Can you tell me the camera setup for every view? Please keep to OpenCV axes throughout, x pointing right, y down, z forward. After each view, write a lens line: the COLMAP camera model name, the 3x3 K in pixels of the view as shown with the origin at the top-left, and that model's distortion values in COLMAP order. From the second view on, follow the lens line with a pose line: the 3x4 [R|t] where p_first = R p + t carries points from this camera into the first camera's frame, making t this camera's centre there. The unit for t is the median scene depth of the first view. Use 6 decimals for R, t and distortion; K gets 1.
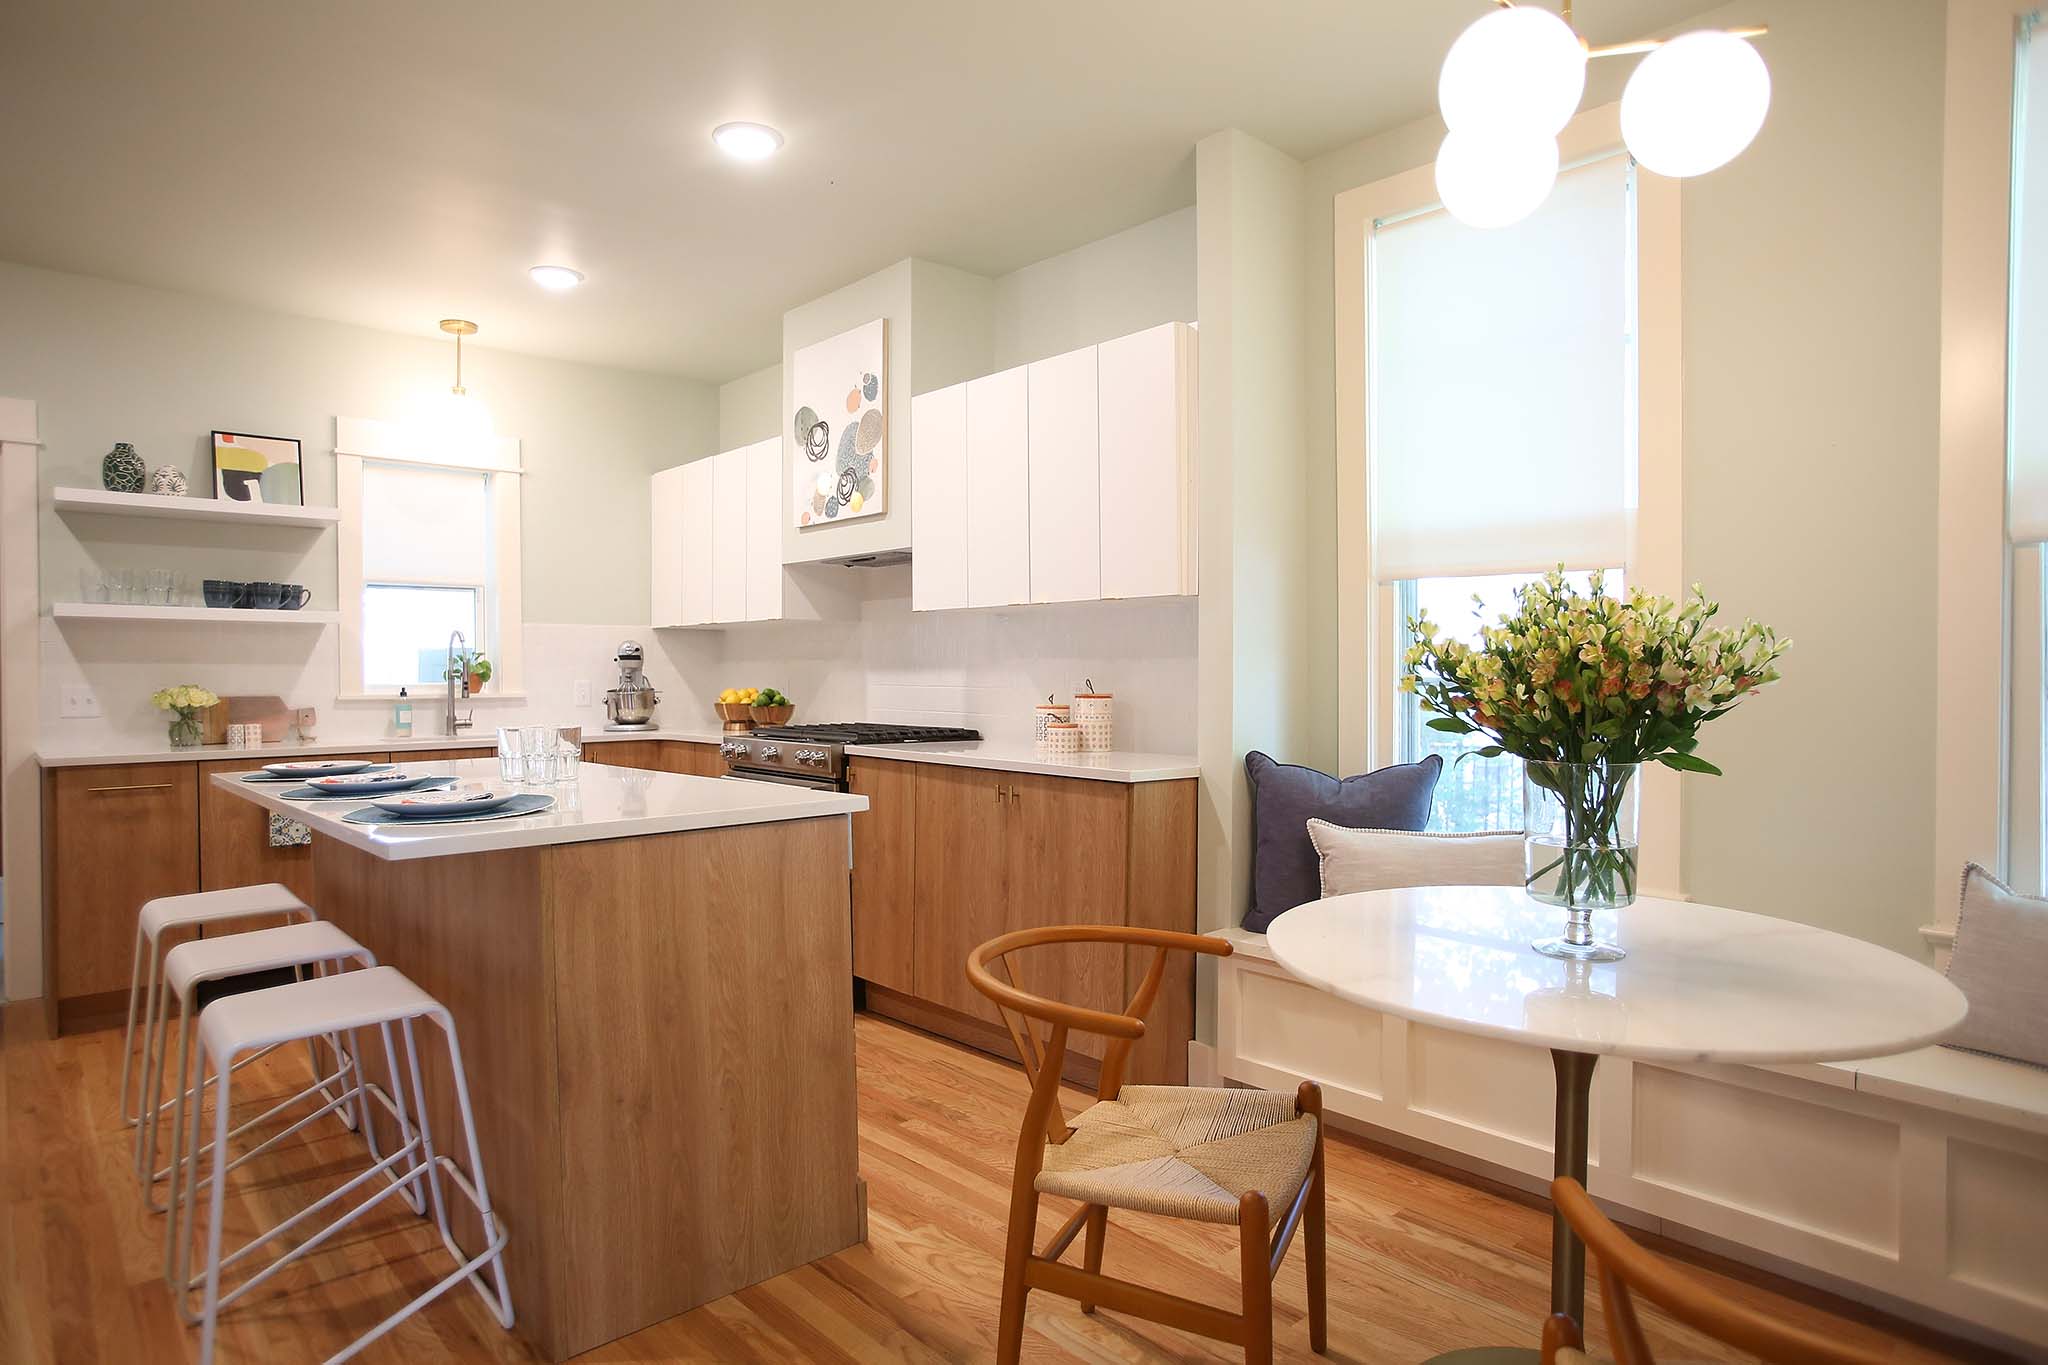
lens RADIAL K [[1226.8, 0, 1025.6], [0, 1226.8, 672.0], [0, 0, 1]] dist [-0.023600, 0.000261]
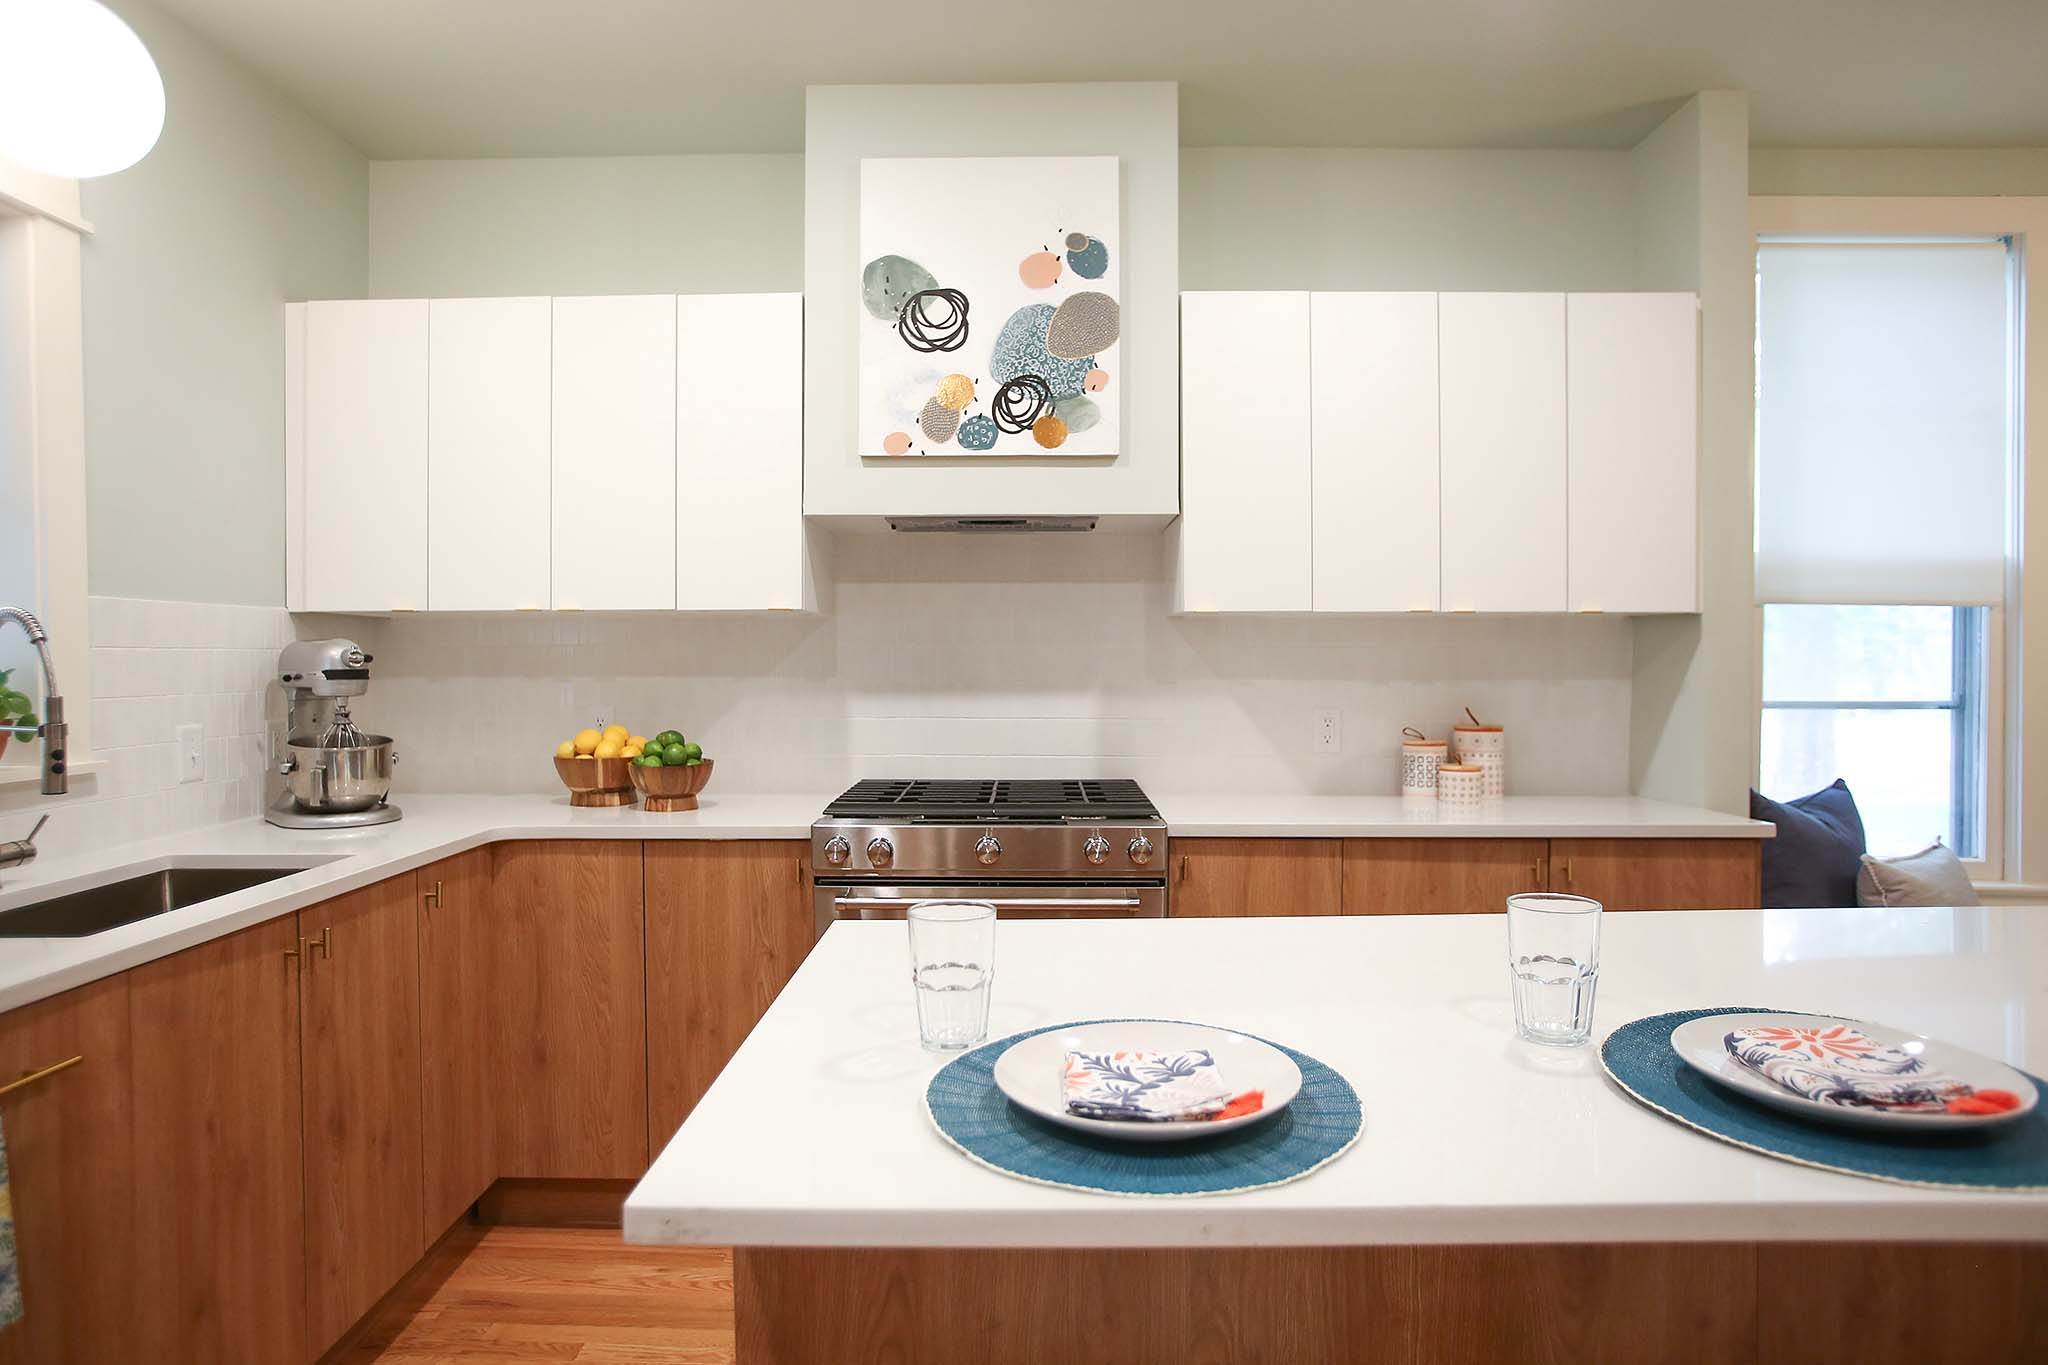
lens RADIAL K [[1207.7, 0, 1046.8], [0, 1207.7, 669.4], [0, 0, 1]] dist [-0.024649, 0.000779]
pose [[0.654526, -0.002214, 0.756037, -0.588429], [0.001408, 0.999998, 0.001709, -0.016347], [-0.756039, -0.000055, 0.654527, 0.572098]]
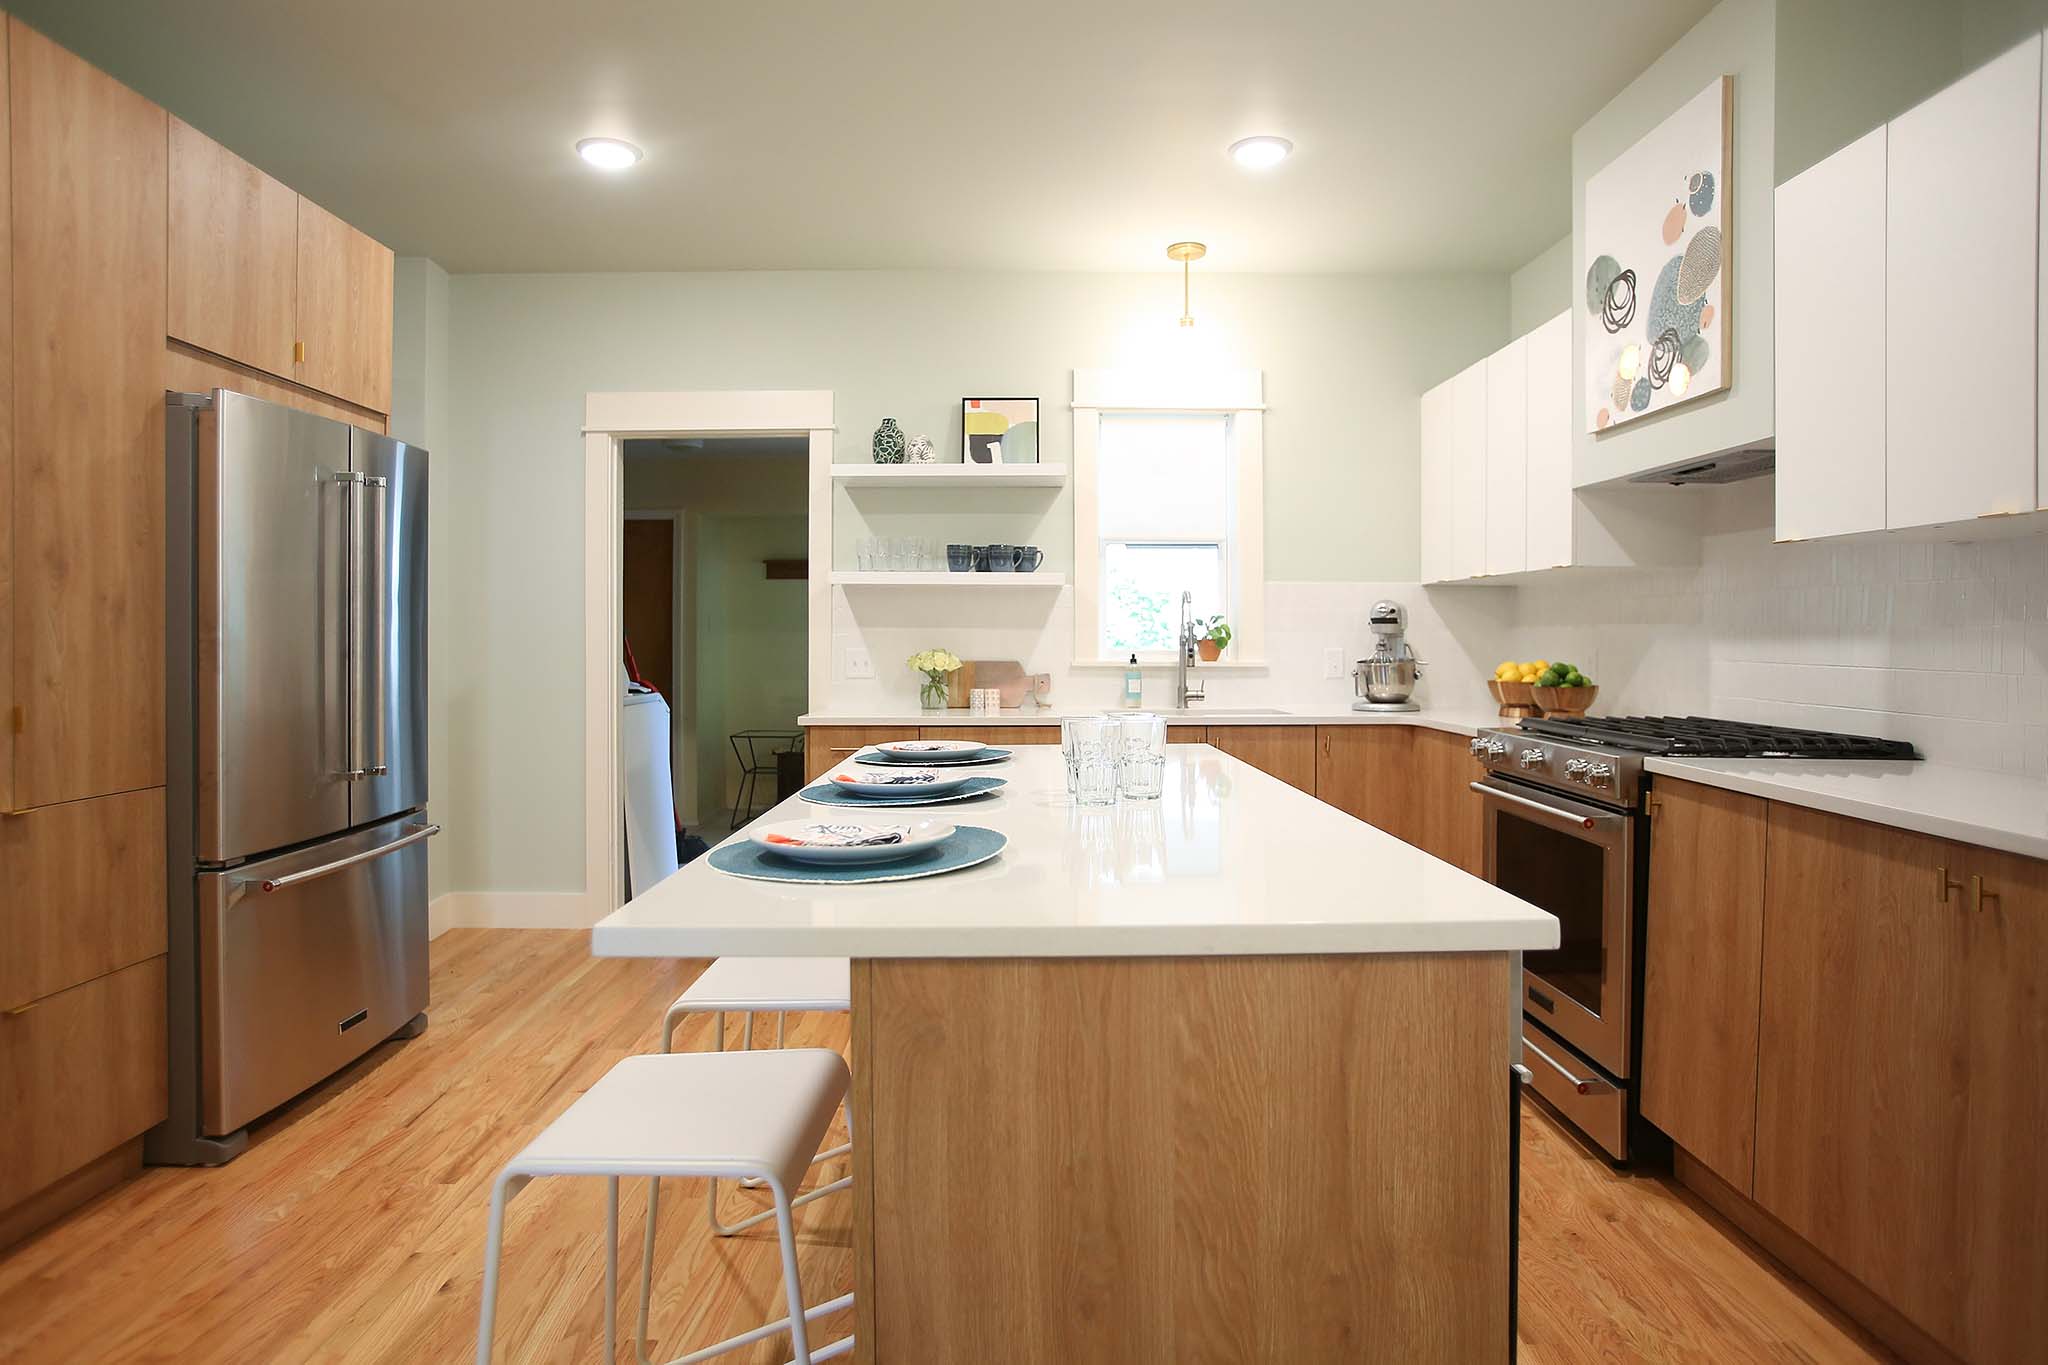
lens RADIAL K [[1175.4, 0, 975.2], [0, 1175.4, 646.8], [0, 0, 1]] dist [-0.070307, 0.047123]
pose [[0.736298, 0.011291, -0.676564, 0.001064], [-0.005191, 0.999926, 0.011038, -0.002033], [0.676638, -0.004615, 0.736302, 0.289186]]
